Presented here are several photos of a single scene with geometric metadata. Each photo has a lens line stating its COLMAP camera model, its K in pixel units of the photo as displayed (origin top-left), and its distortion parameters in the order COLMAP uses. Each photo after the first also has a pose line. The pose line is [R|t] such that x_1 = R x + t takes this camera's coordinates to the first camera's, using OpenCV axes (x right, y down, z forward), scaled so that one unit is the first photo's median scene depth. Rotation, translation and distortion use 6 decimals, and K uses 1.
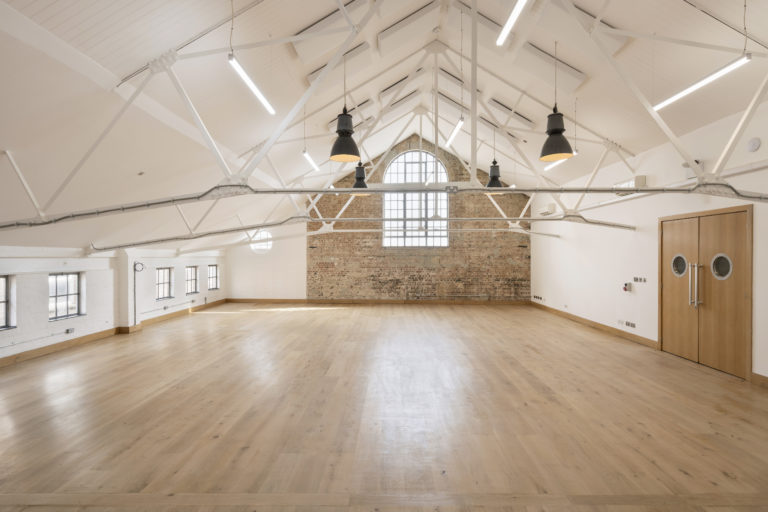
lens RADIAL K [[401.2, 0, 384.0], [0, 401.2, 256.0], [0, 0, 1]] dist [0.001982, 0.000126]
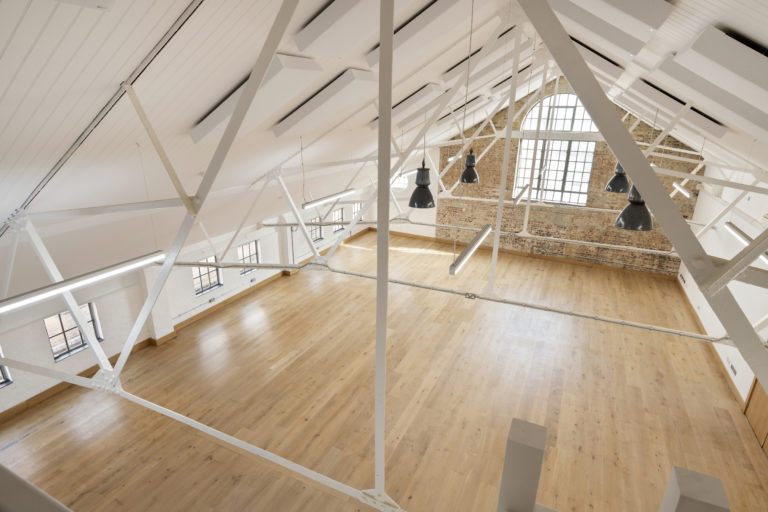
lens RADIAL K [[418.7, 0, 375.0], [0, 418.7, 252.2], [0, 0, 1]] dist [0.001723, 0.000877]
pose [[0.903246, 0.148196, -0.402721, 0.127428], [-0.014510, 0.948486, 0.316486, -0.219859], [0.428877, -0.280021, 0.858867, -0.060789]]
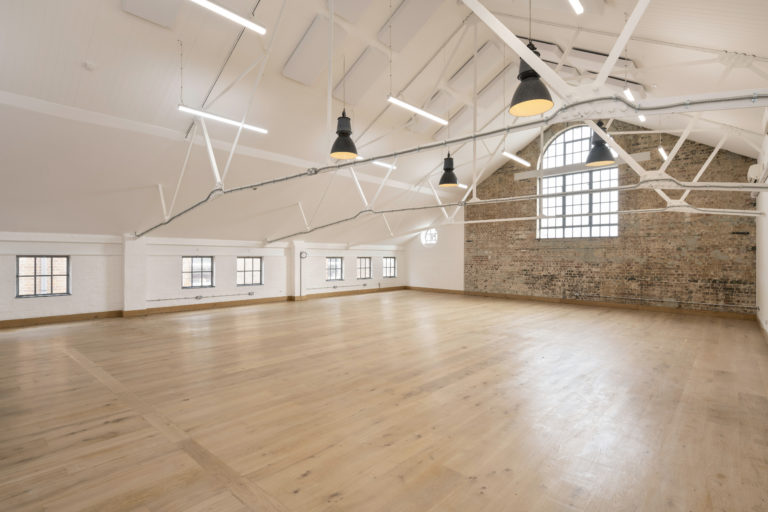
lens RADIAL K [[381.9, 0, 384.0], [0, 381.9, 256.0], [0, 0, 1]] dist [-0.000998, -0.000527]
pose [[0.753791, 0.004679, -0.657097, 0.312488], [-0.007201, 0.999973, -0.001141, 0.019947], [0.657075, 0.005592, 0.753805, 0.114943]]
